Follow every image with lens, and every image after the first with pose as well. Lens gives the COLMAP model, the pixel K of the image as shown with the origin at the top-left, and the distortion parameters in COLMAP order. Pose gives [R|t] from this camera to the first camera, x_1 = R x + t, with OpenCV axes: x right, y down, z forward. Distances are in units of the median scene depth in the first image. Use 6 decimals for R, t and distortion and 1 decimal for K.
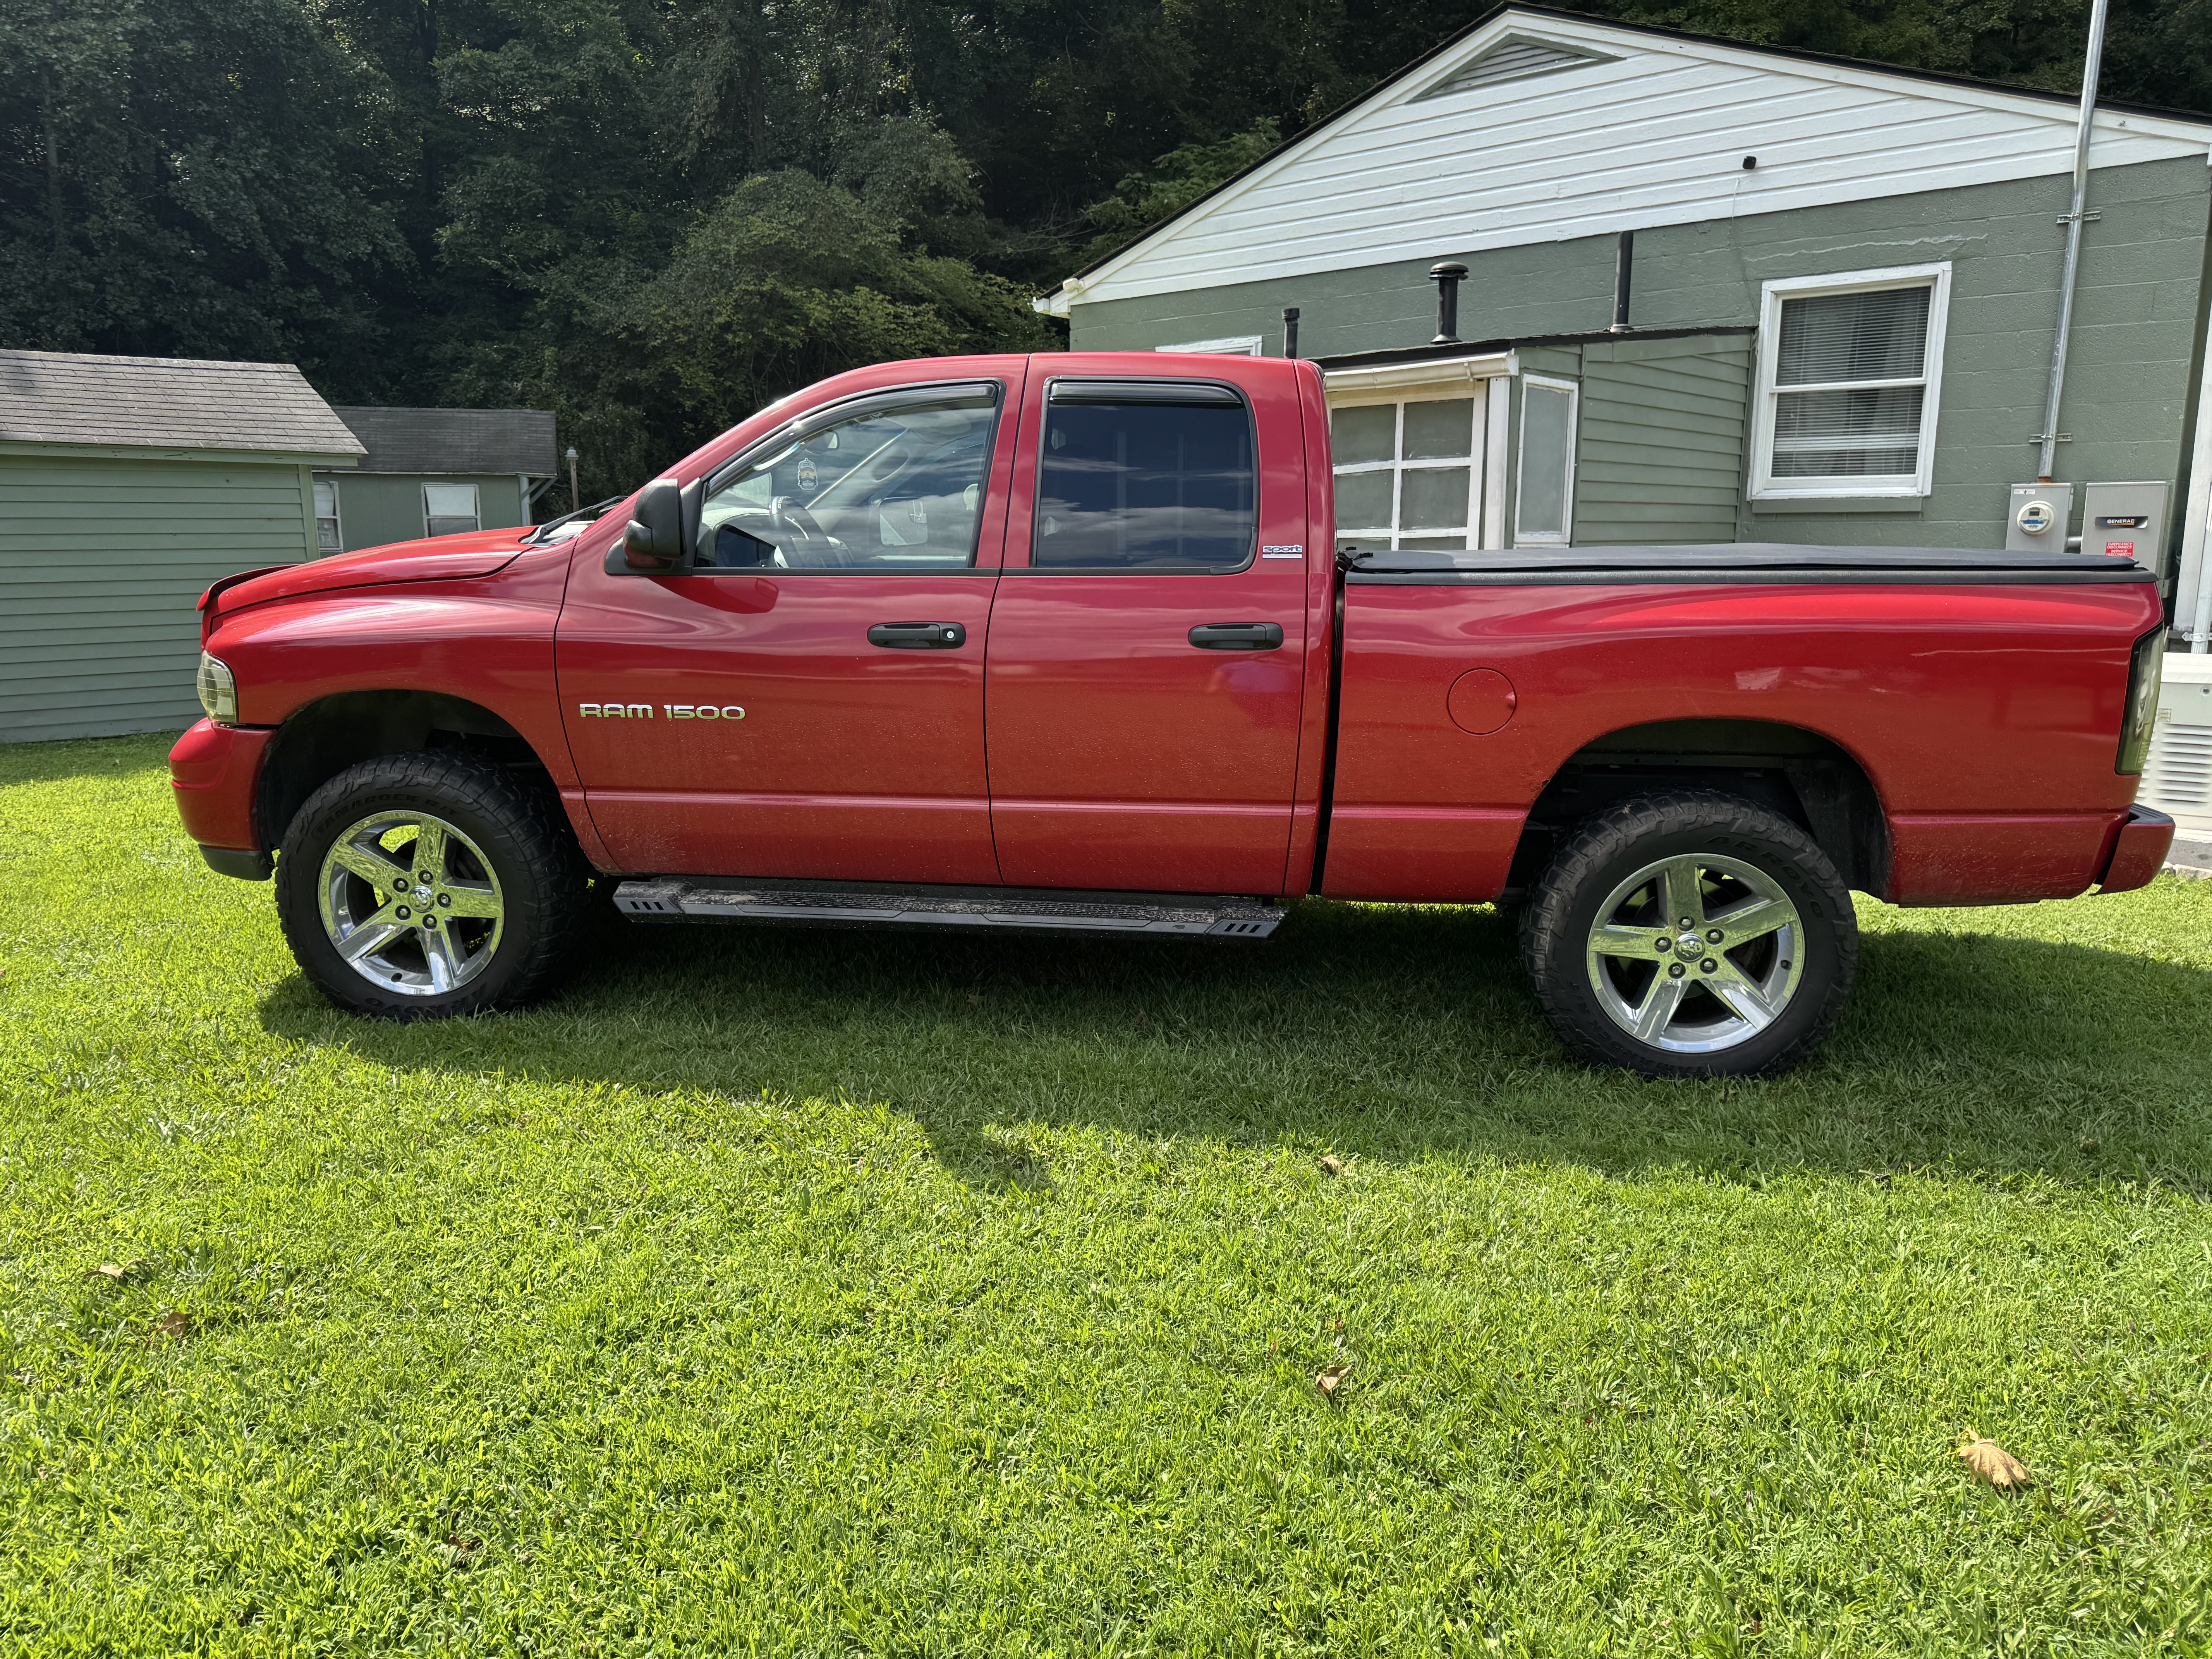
lens RADIAL K [[1607.2, 0, 1106.0], [0, 1607.2, 829.5], [0, 0, 1]] dist [0.031089, -0.030183]
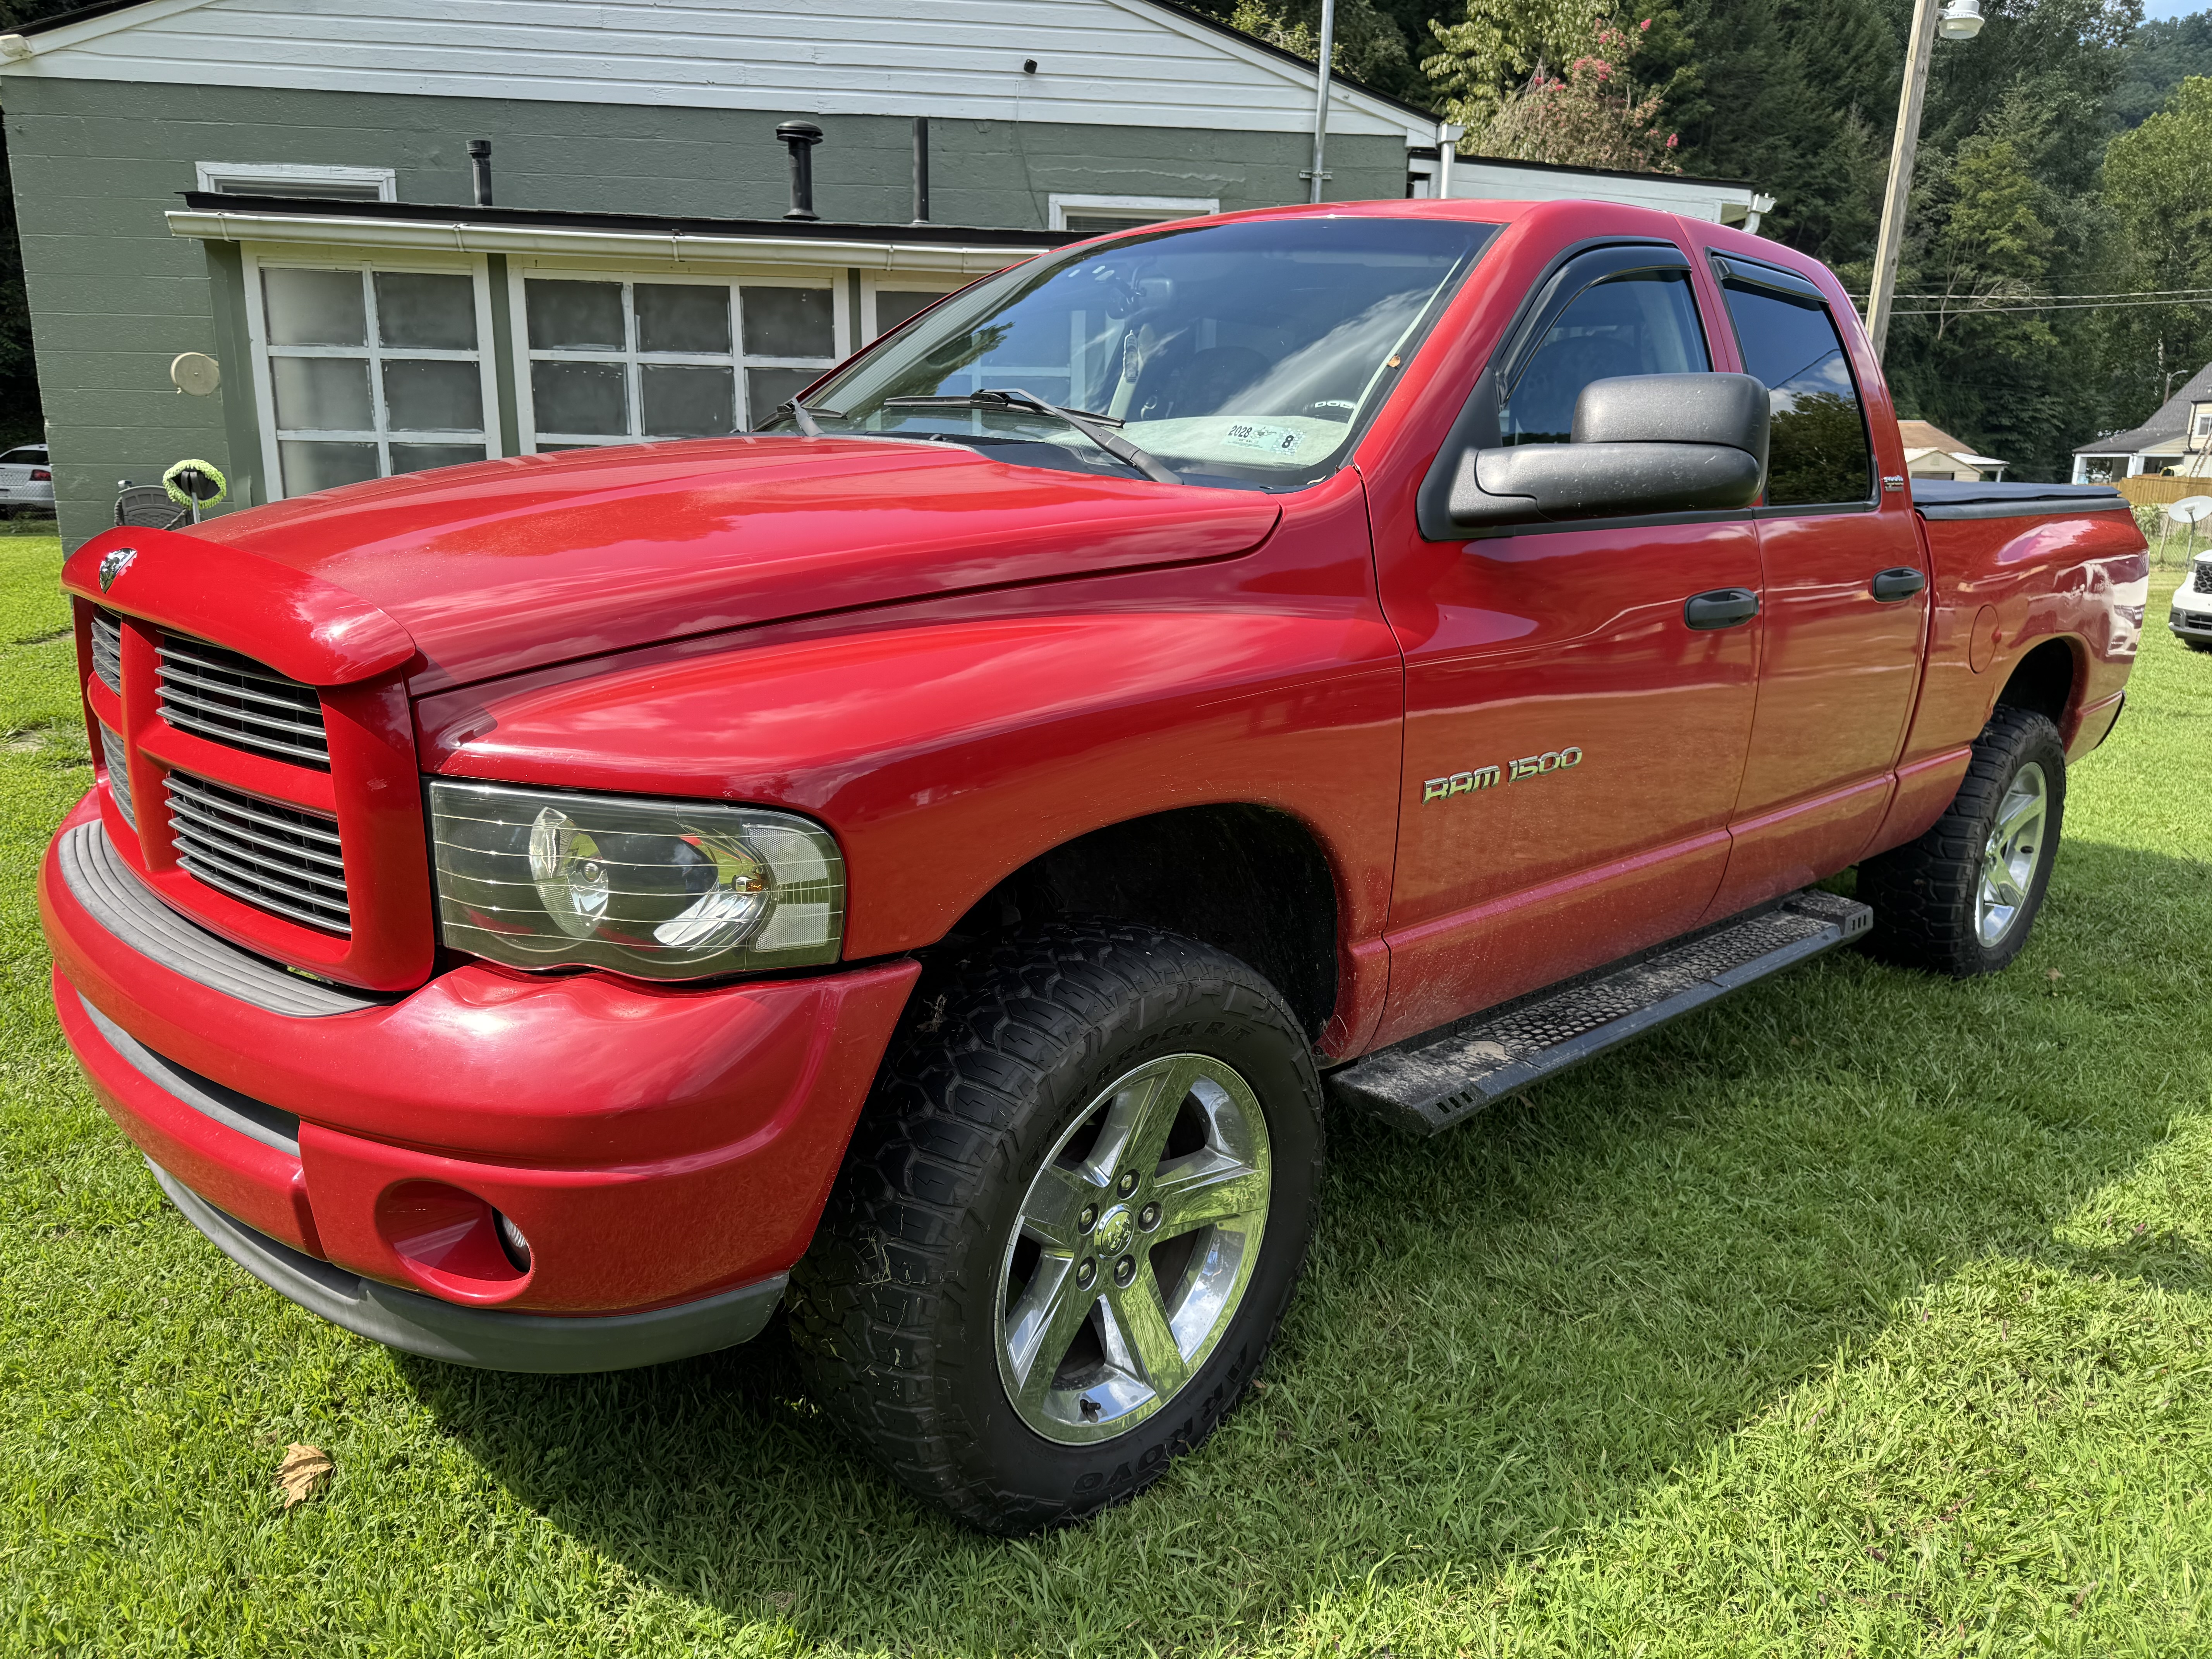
lens RADIAL K [[1607.2, 0, 1106.0], [0, 1607.2, 829.5], [0, 0, 1]] dist [0.031089, -0.030183]
pose [[0.632268, -0.168819, 0.756133, -0.383114], [0.126259, 0.985376, 0.114425, -0.064907], [-0.764392, 0.023122, 0.644337, 0.347435]]
